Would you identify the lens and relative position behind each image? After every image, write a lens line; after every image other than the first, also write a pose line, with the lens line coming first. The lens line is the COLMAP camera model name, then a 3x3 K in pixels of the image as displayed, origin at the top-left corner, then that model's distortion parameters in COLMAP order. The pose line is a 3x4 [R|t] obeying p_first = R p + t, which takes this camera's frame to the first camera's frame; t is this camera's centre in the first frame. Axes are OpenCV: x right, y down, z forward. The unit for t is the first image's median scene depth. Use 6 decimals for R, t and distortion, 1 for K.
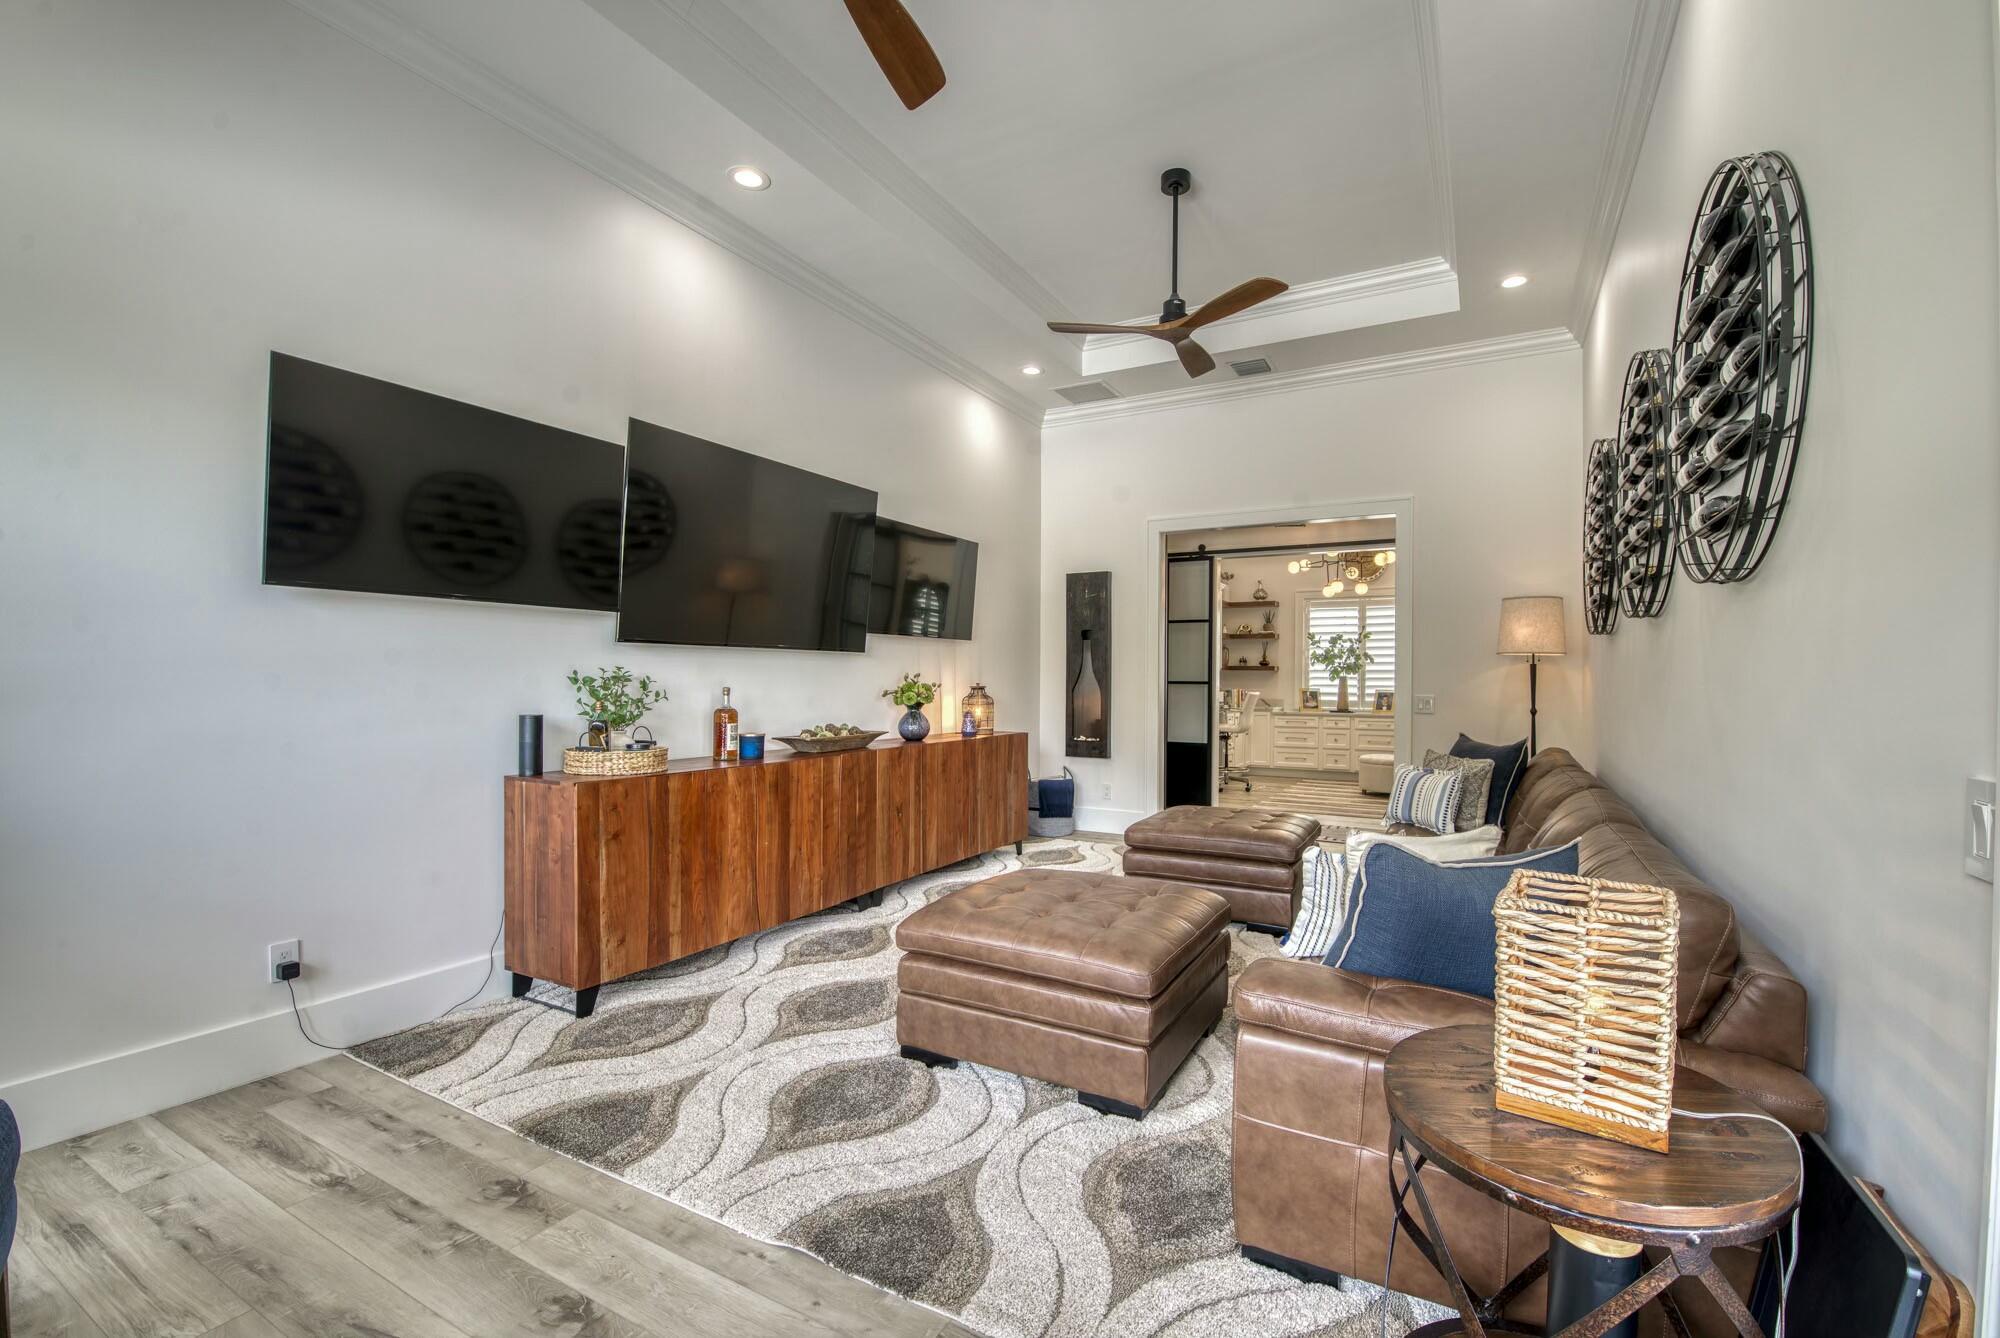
lens RADIAL K [[861.5, 0, 1020.7], [0, 861.5, 682.7], [0, 0, 1]] dist [-0.000186, -0.011951]
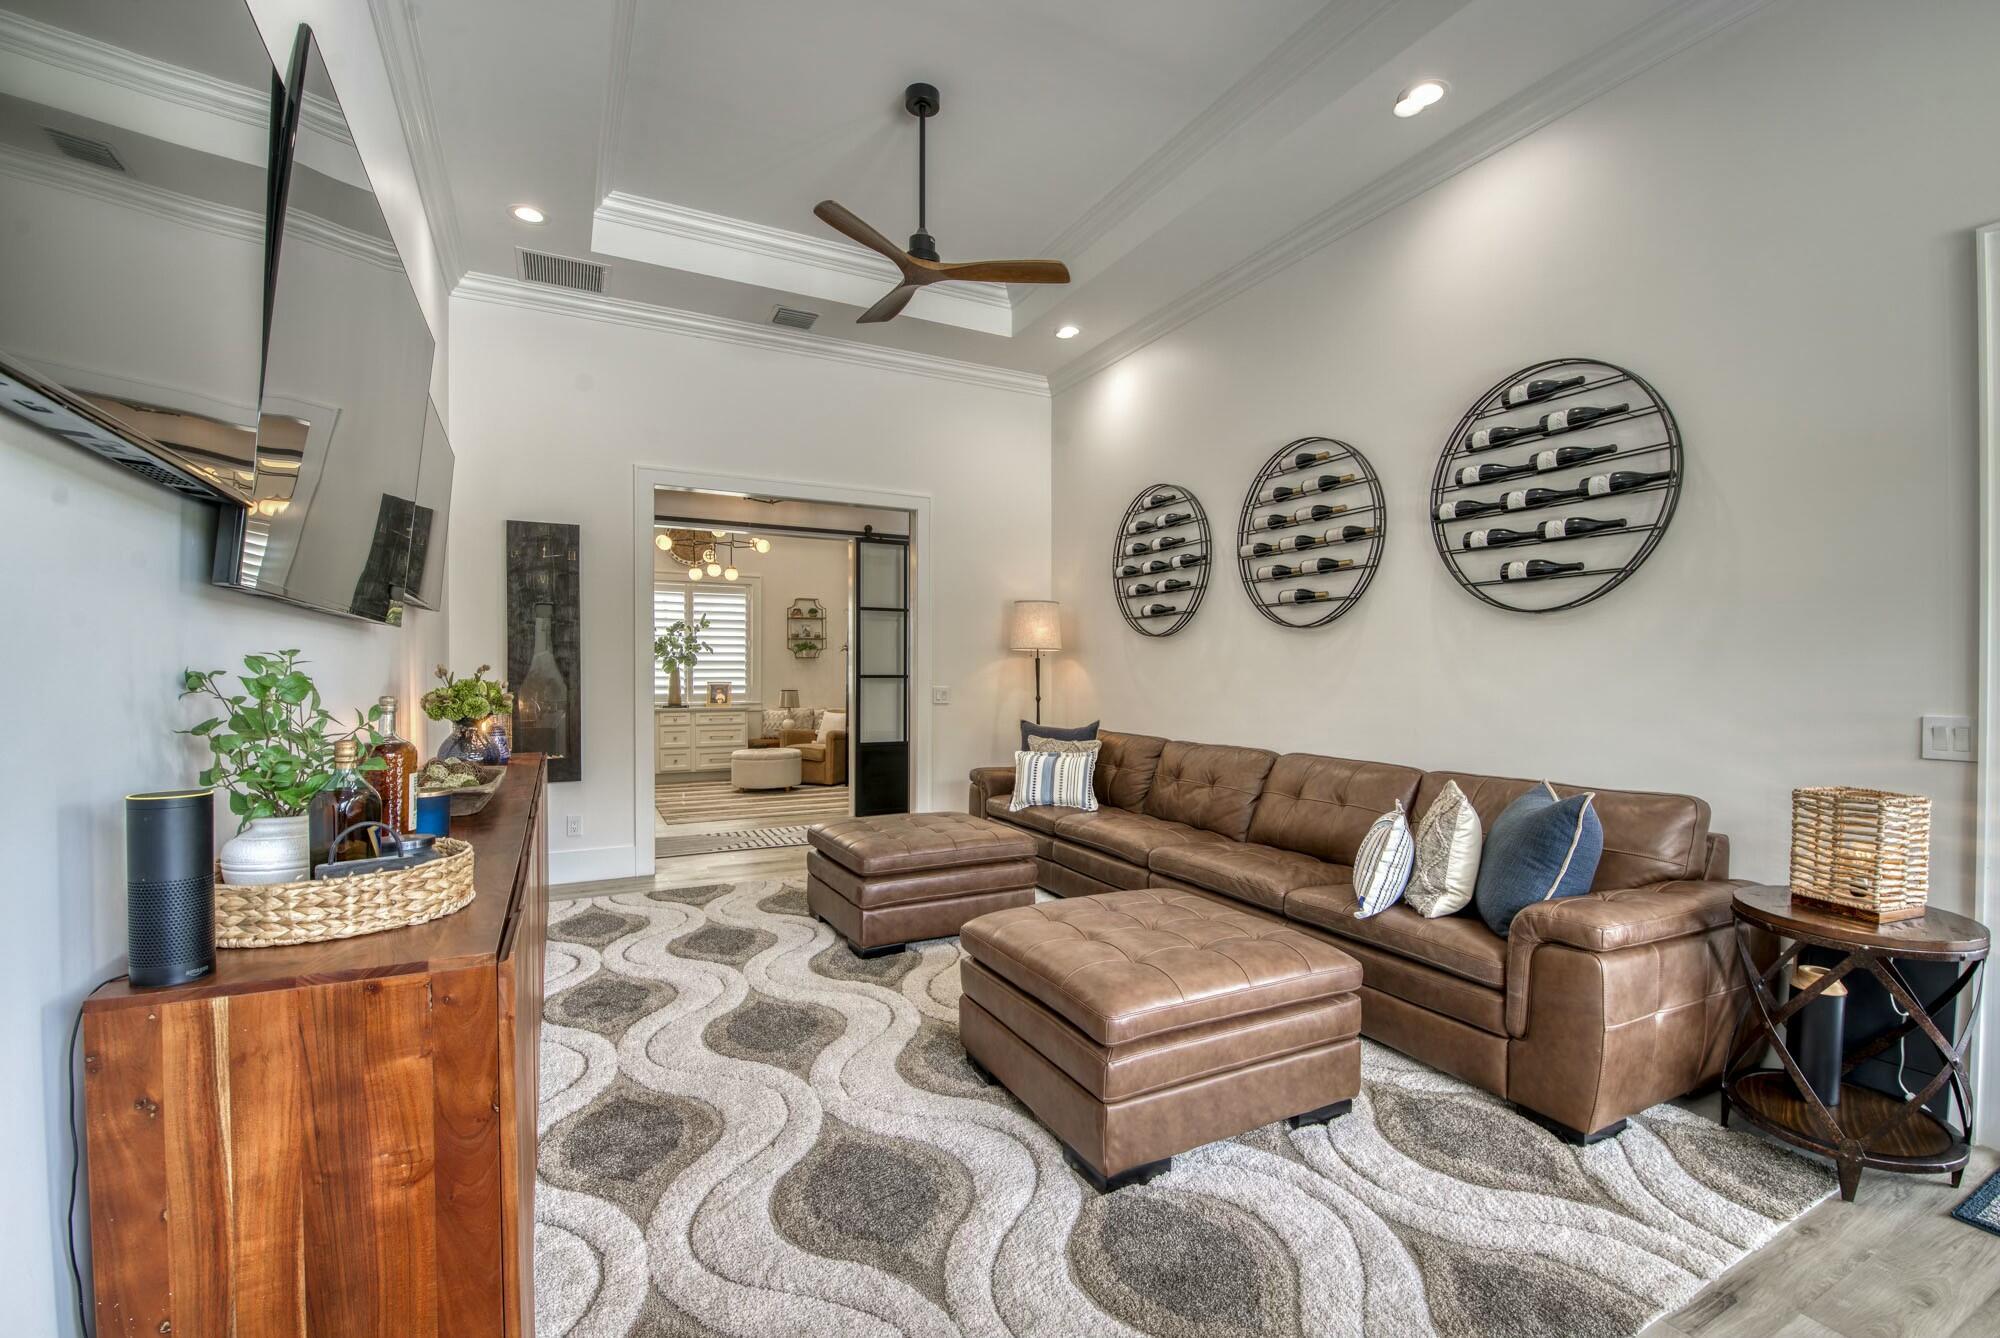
lens RADIAL K [[888.2, 0, 1044.2], [0, 888.2, 679.5], [0, 0, 1]] dist [-0.000562, -0.013720]
pose [[0.535809, -0.011642, 0.844259, -0.426386], [0.005280, 0.999932, 0.010437, -0.005324], [-0.844323, -0.001134, 0.535834, 0.343629]]
